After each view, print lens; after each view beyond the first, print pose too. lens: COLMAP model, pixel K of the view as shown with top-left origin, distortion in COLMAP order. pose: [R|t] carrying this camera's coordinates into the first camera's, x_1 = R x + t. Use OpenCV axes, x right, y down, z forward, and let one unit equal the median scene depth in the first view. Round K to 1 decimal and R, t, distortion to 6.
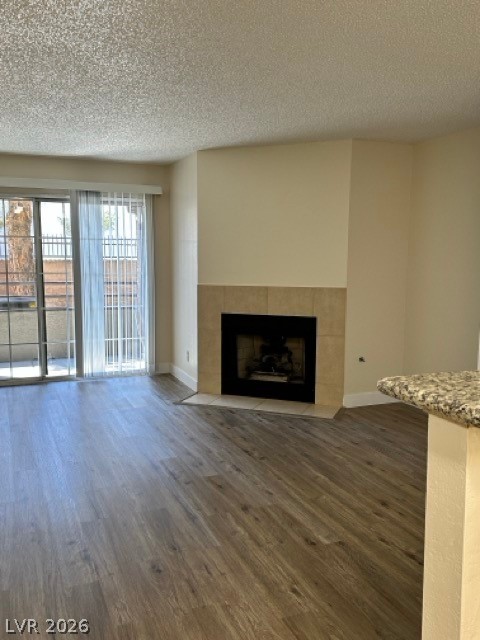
lens RADIAL K [[560.5, 0, 240.0], [0, 560.5, 320.0], [0, 0, 1]] dist [0.248320, -0.518010]
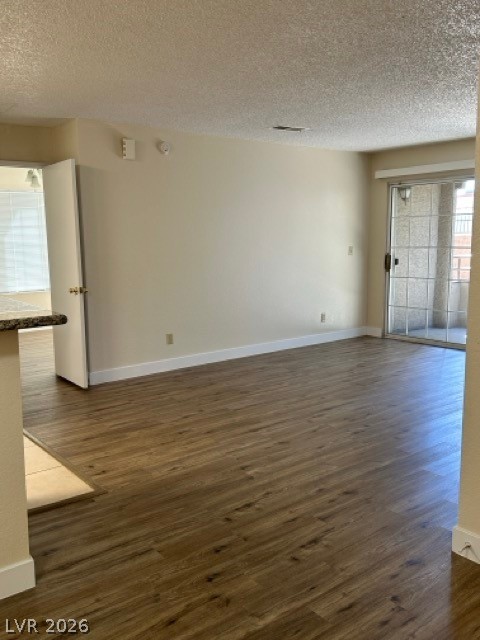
lens RADIAL K [[560.5, 0, 240.0], [0, 560.5, 320.0], [0, 0, 1]] dist [0.248320, -0.518010]
pose [[0.270336, 0.133136, -0.953516, 1.214266], [-0.092136, 0.989424, 0.112028, -0.064328], [0.958347, 0.057568, 0.279744, 0.610964]]
